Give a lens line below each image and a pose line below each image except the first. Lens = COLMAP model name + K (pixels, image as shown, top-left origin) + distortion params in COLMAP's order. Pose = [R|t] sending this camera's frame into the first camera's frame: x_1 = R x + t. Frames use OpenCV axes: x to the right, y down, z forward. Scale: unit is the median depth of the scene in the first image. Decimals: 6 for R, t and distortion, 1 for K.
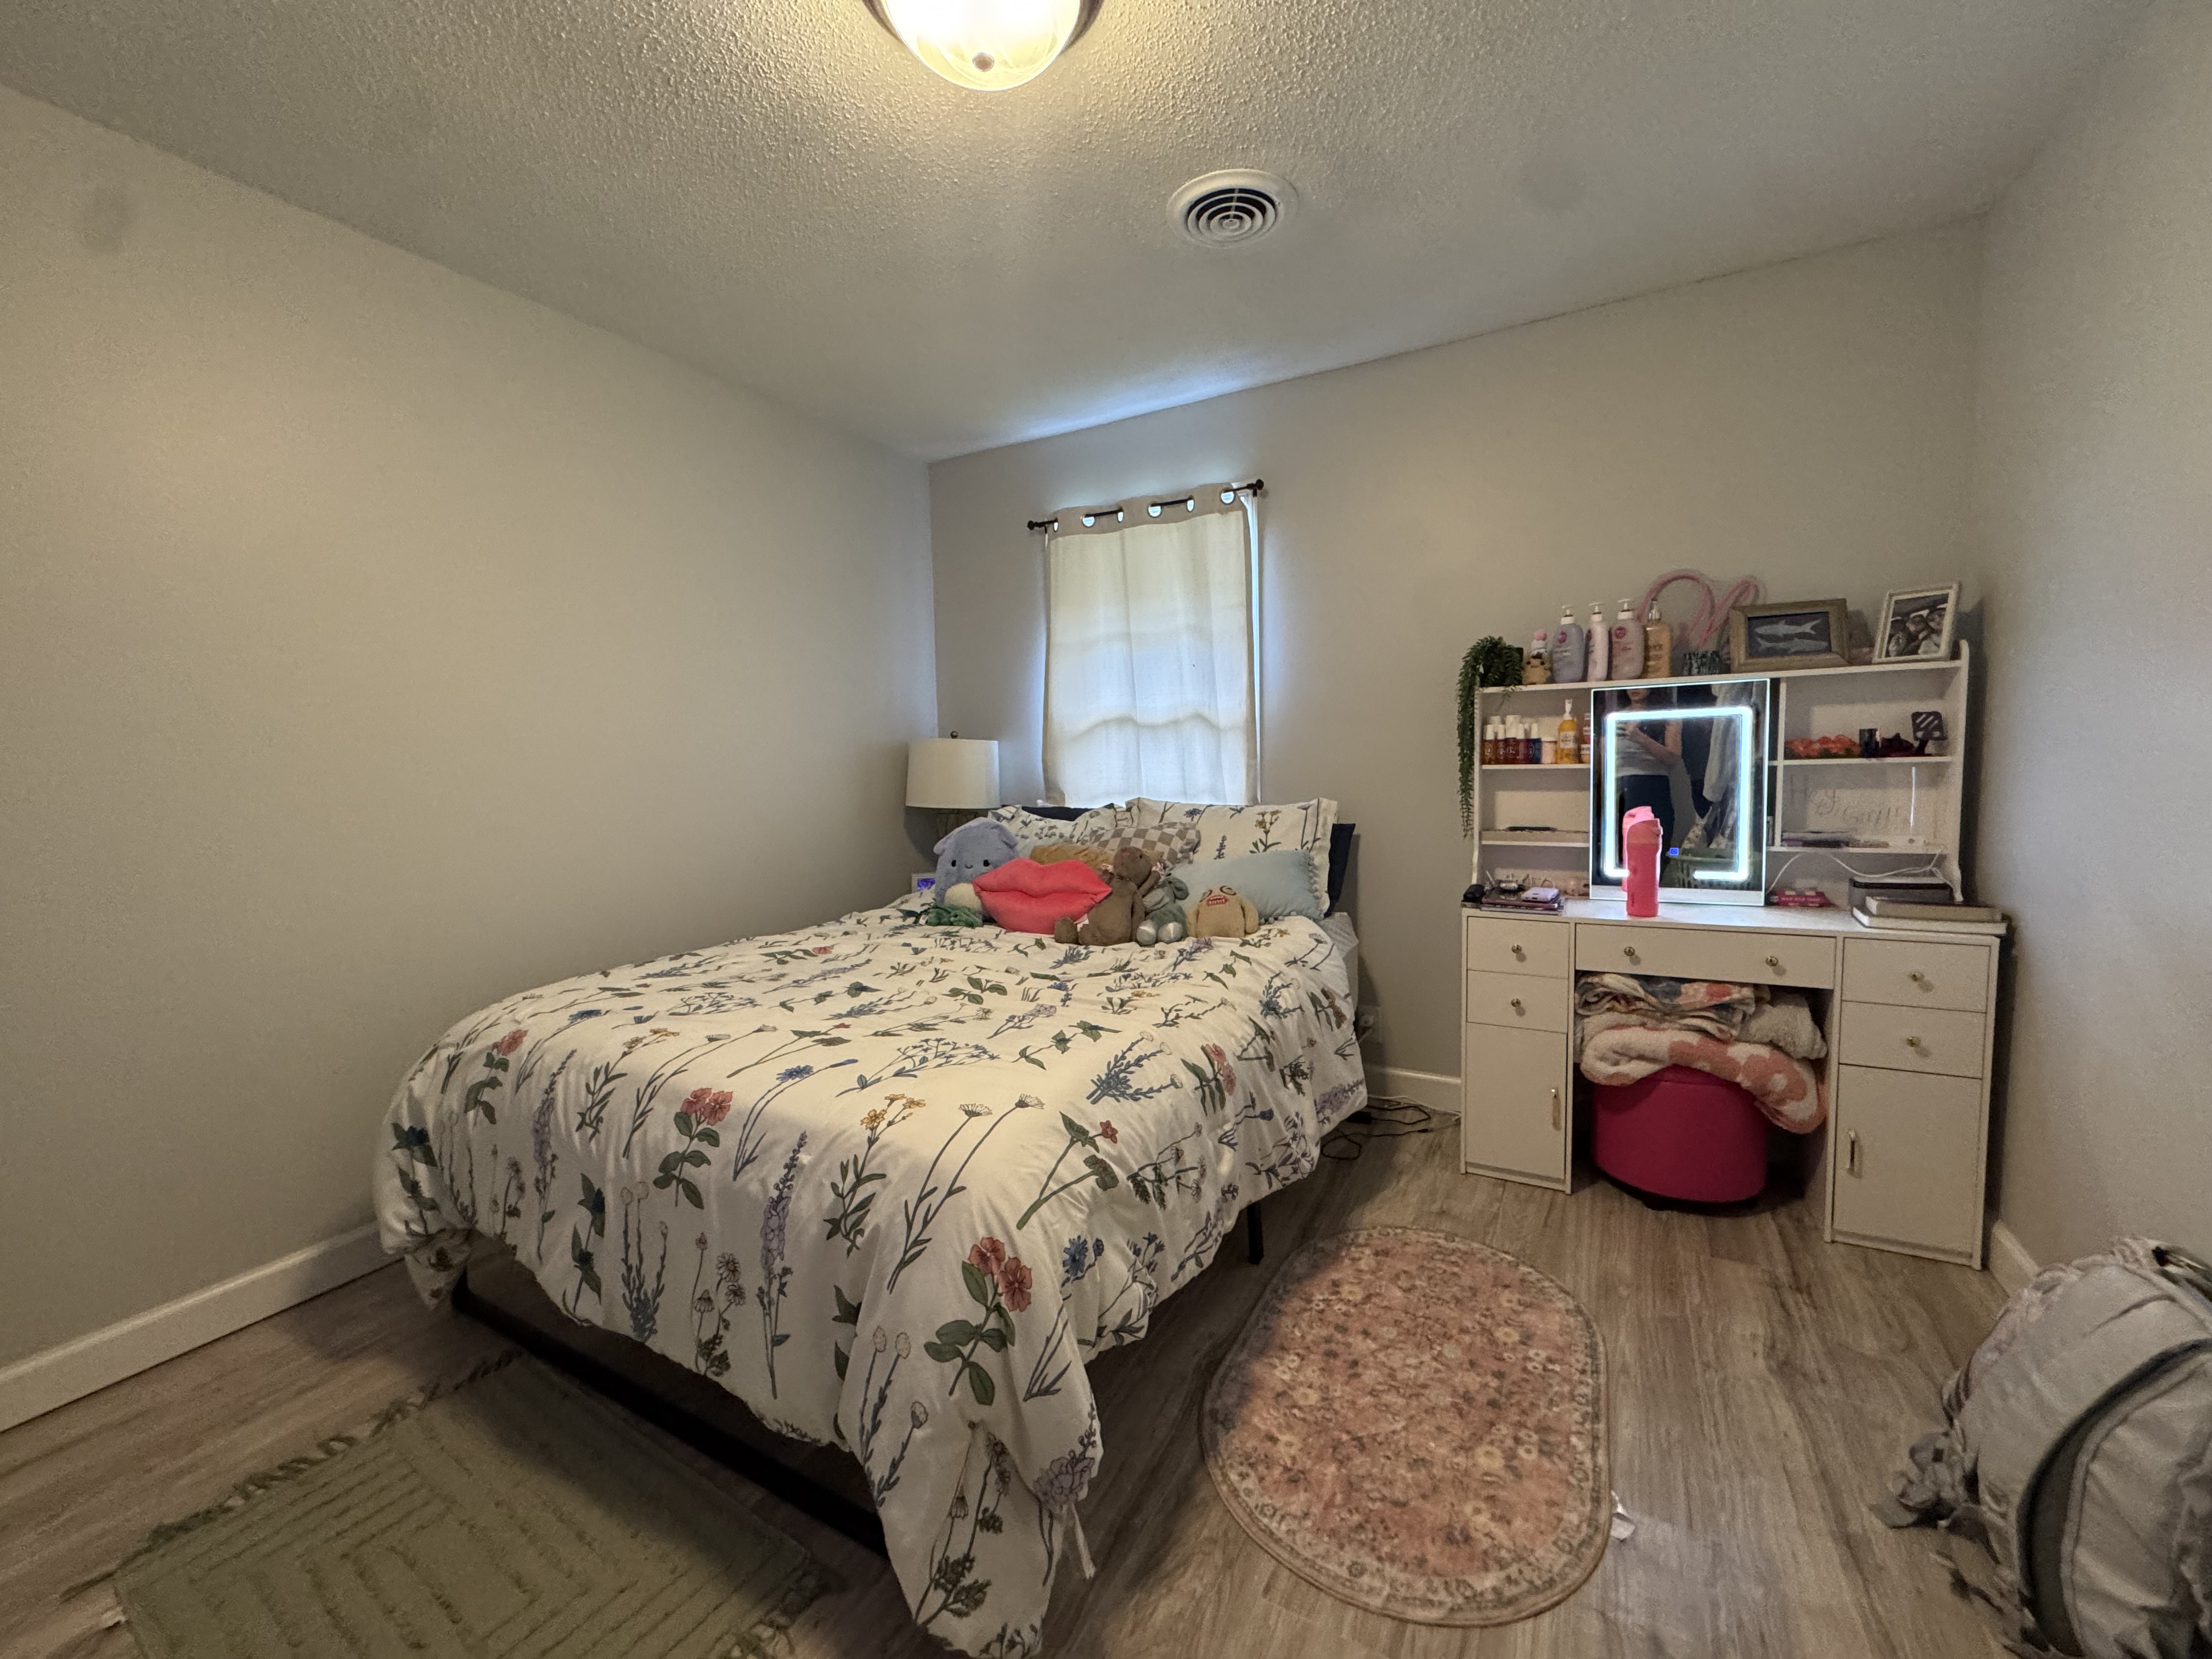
lens RADIAL K [[879.3, 0, 1106.0], [0, 879.3, 829.5], [0, 0, 1]] dist [-0.000518, 0.000544]
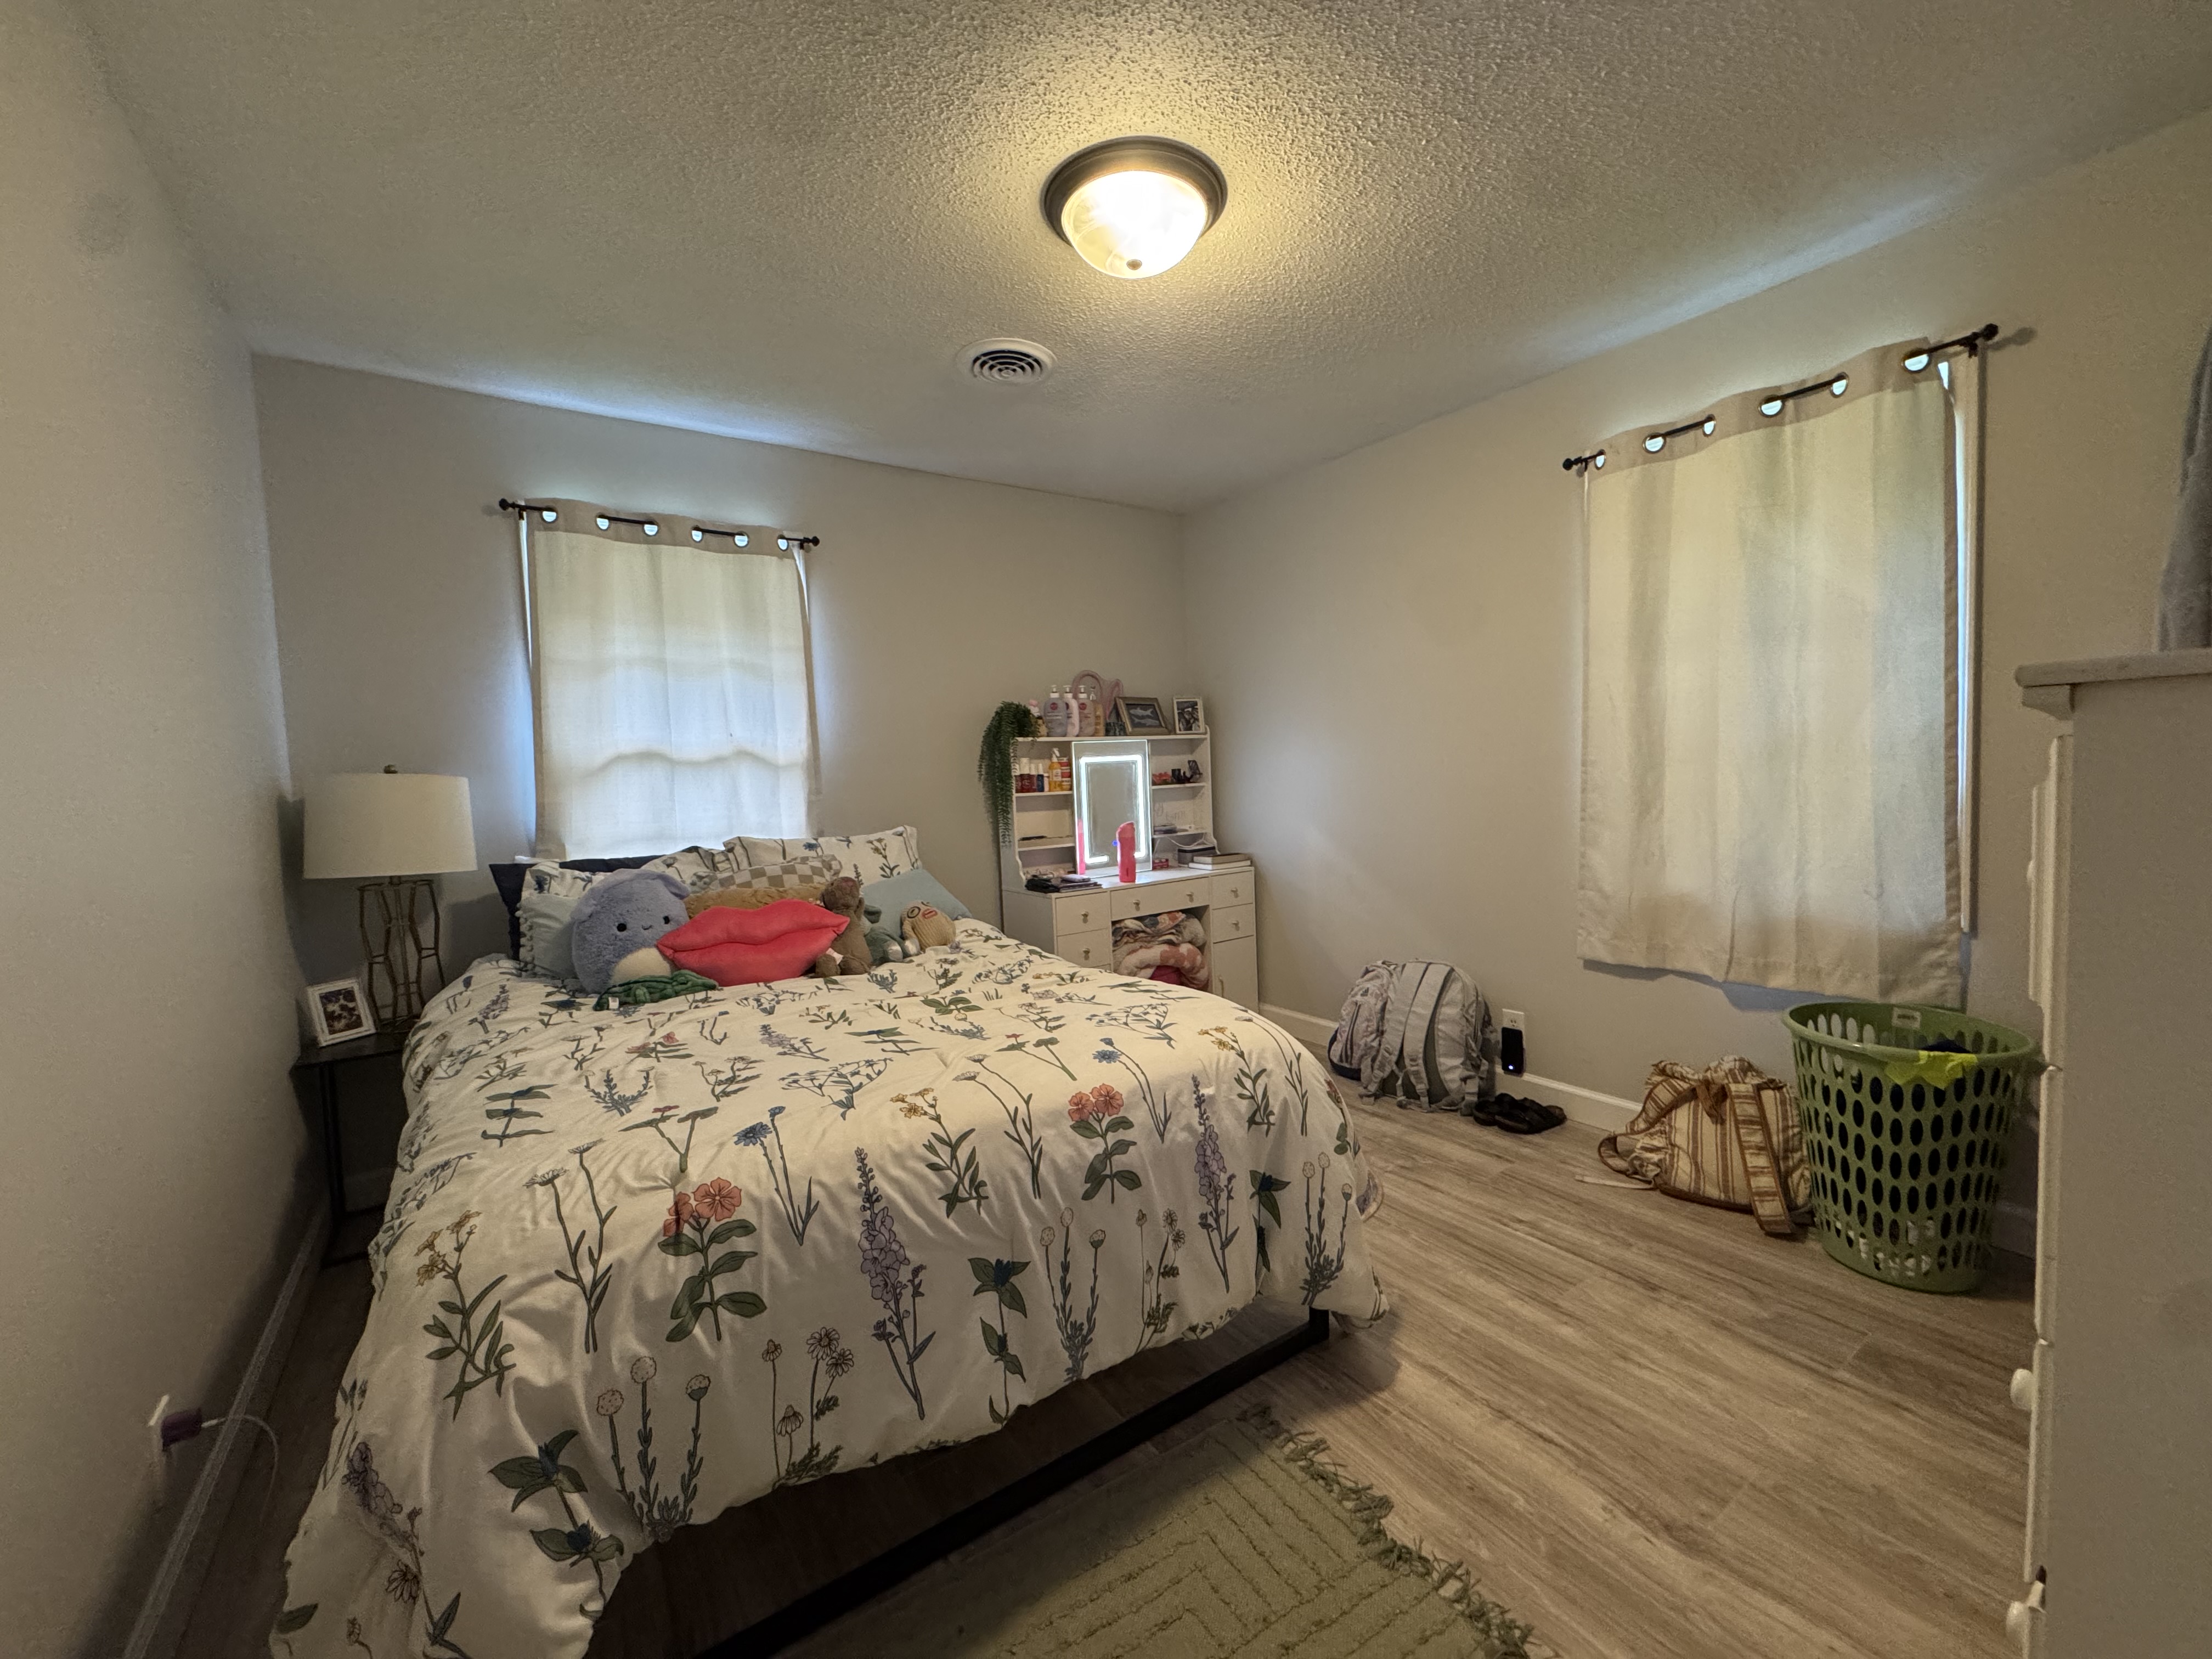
lens RADIAL K [[879.3, 0, 1106.0], [0, 879.3, 829.5], [0, 0, 1]] dist [-0.000518, 0.000544]
pose [[0.437060, -0.048965, 0.898099, -0.896153], [0.107477, 0.994206, 0.001902, -0.005659], [-0.892988, 0.095693, 0.439790, 0.329142]]
